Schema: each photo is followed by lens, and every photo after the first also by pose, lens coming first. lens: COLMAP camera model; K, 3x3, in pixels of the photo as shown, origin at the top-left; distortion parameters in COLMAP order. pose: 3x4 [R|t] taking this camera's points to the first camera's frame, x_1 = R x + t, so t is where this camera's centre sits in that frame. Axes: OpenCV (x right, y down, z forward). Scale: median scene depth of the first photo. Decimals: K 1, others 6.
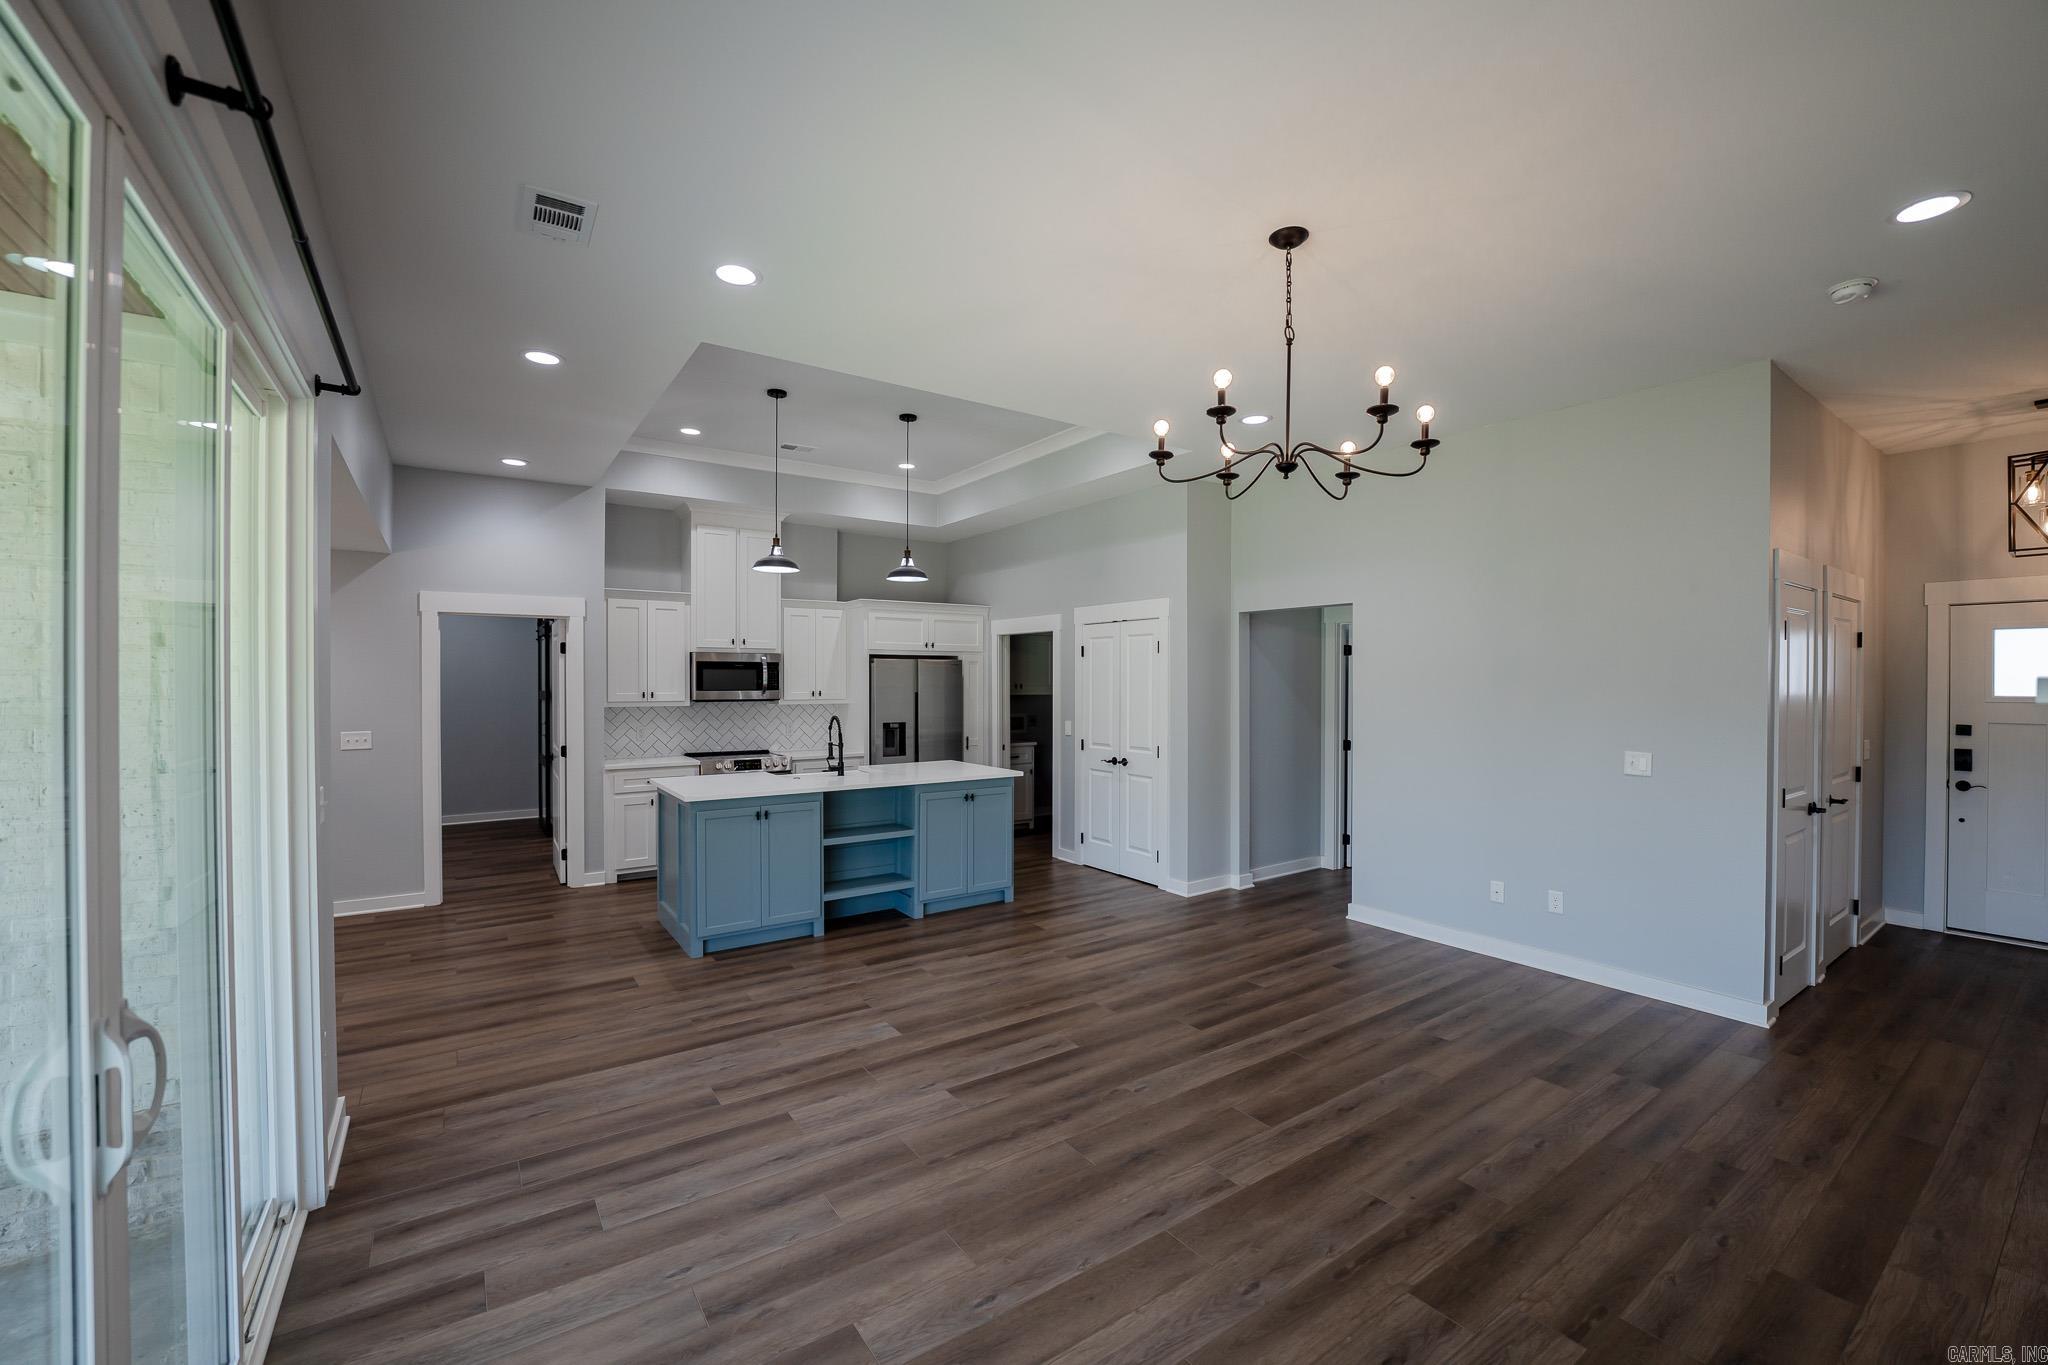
lens RADIAL K [[827.4, 0, 1024.6], [0, 827.4, 685.8], [0, 0, 1]] dist [-0.030925, 0.003558]
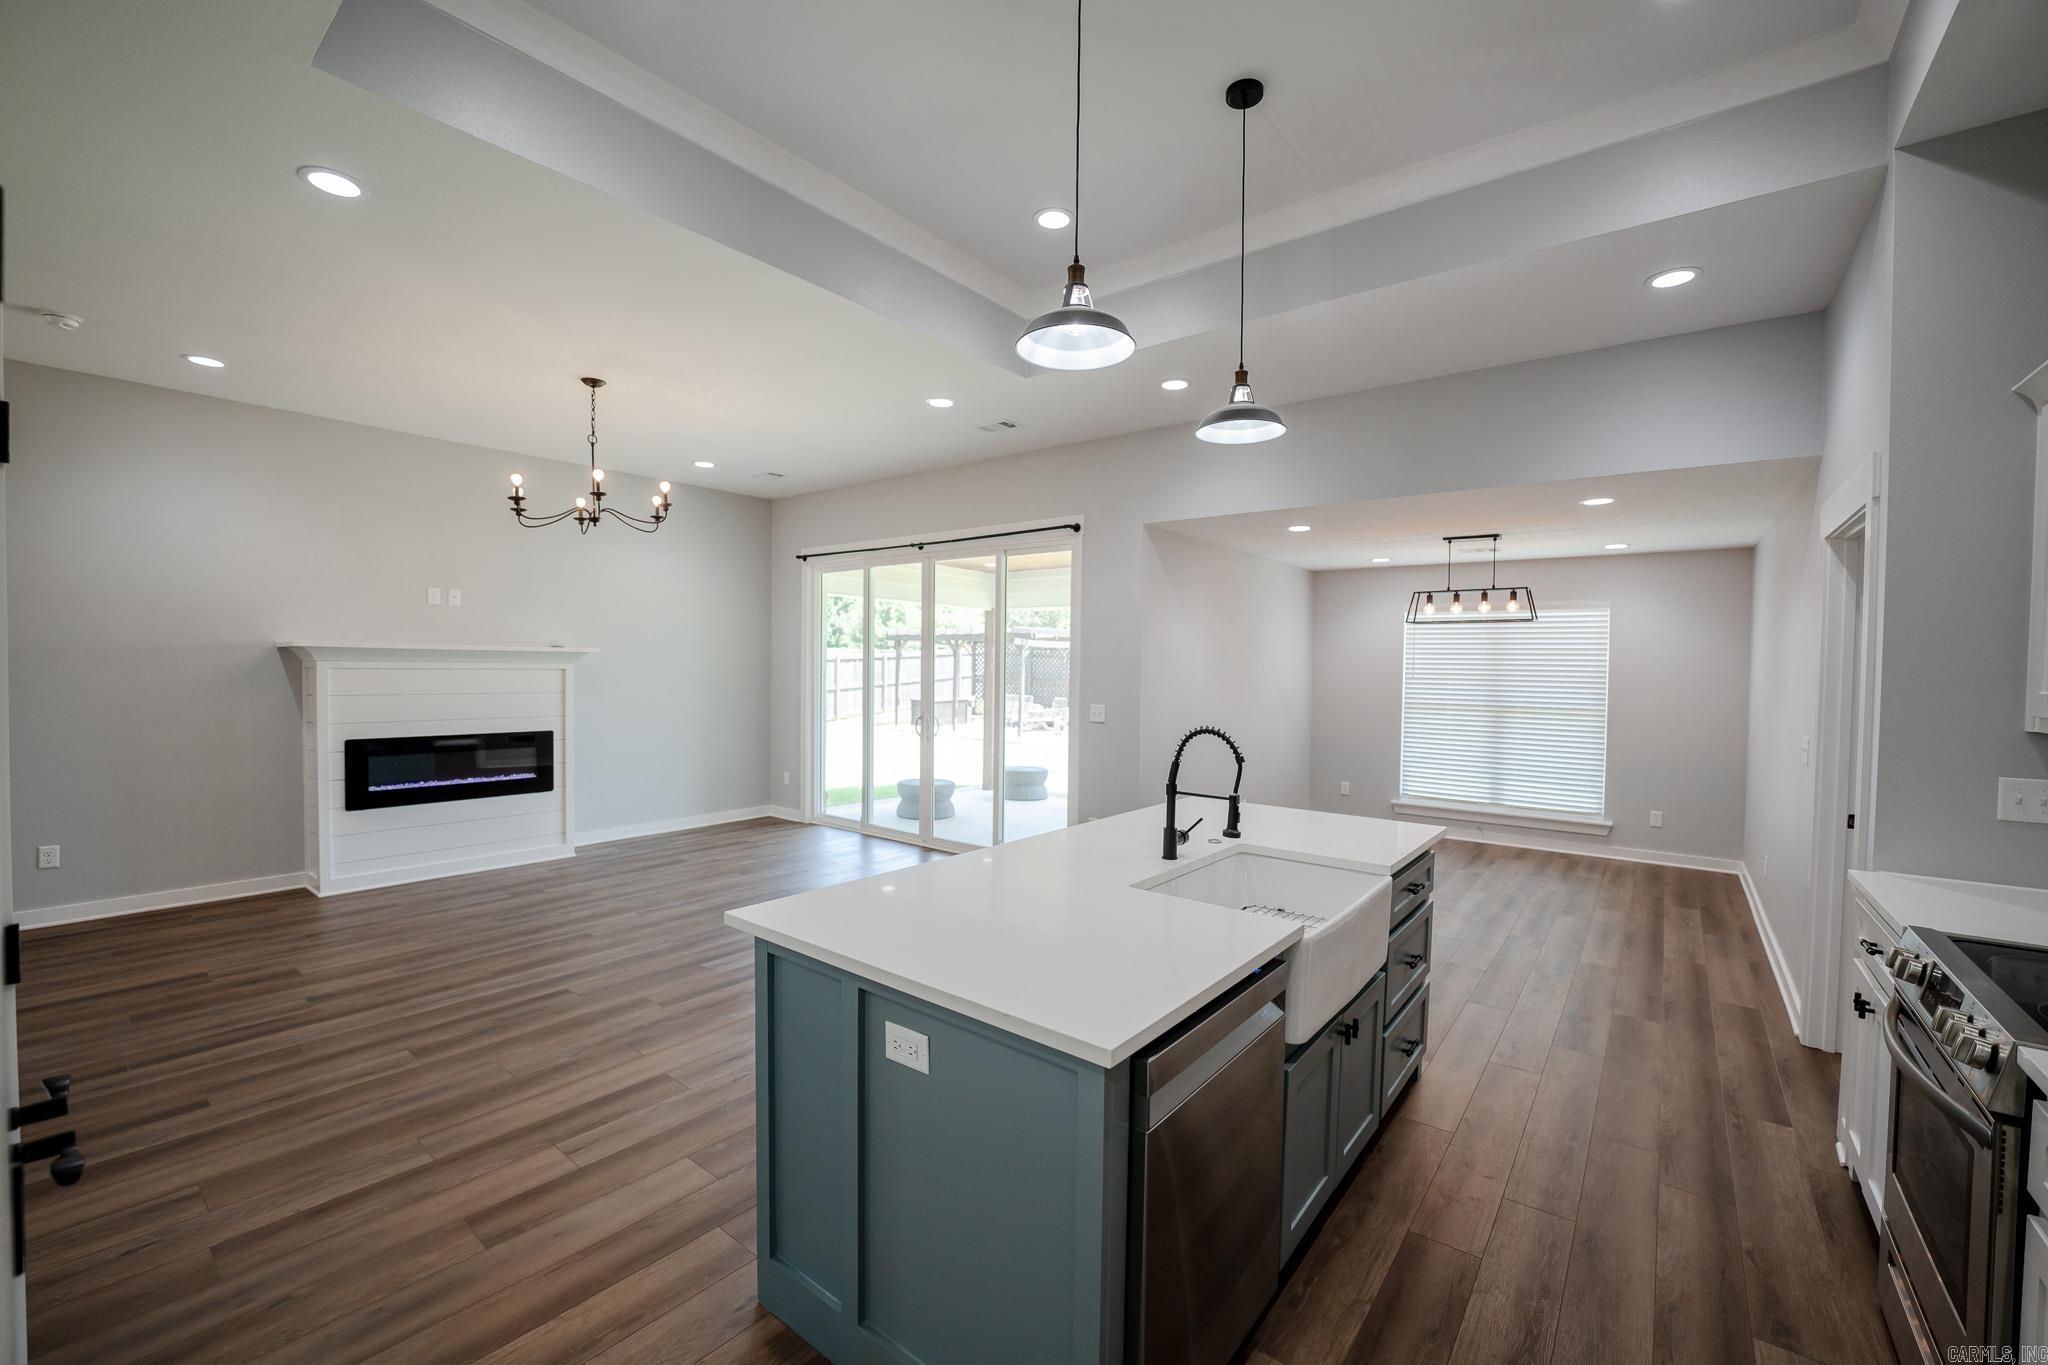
lens RADIAL K [[827.4, 0, 1024.6], [0, 827.4, 685.8], [0, 0, 1]] dist [-0.030925, 0.003558]
pose [[-0.956842, -0.007182, -0.290521, -0.025540], [-0.017017, 0.999364, 0.031340, 0.005773], [0.290111, 0.034931, -0.956355, 1.726518]]
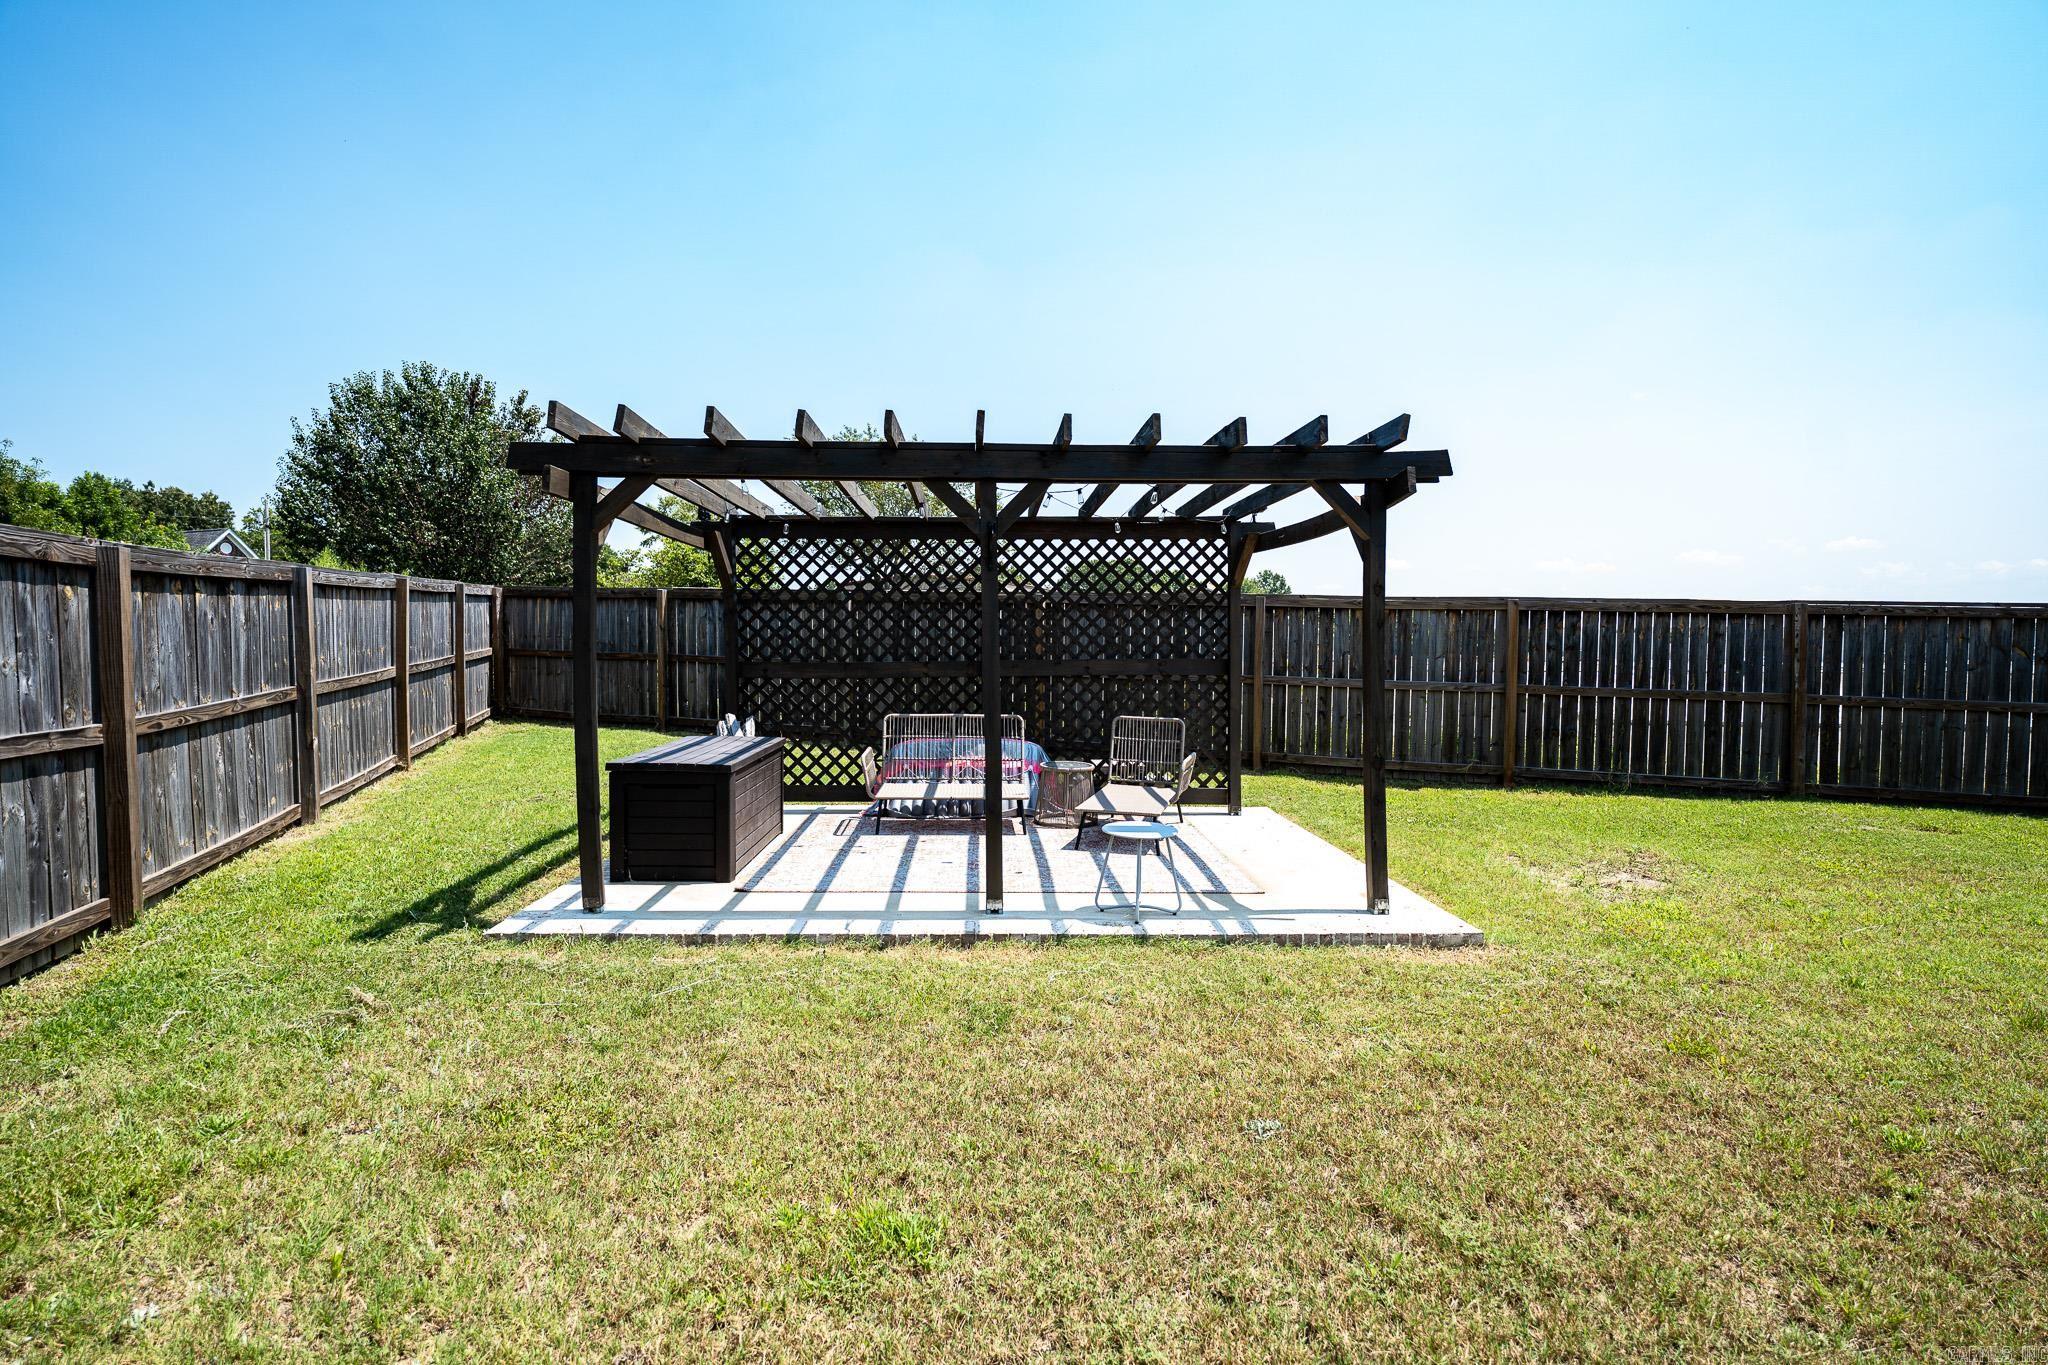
lens RADIAL K [[969.0, 0, 1020.6], [0, 969.0, 699.7], [0, 0, 1]] dist [-0.018200, 0.000230]
pose [[-0.533933, 0.043807, -0.844391, -0.062948], [-0.005954, 0.998437, 0.055564, 0.096589], [0.845506, 0.034695, -0.532837, -1.991505]]
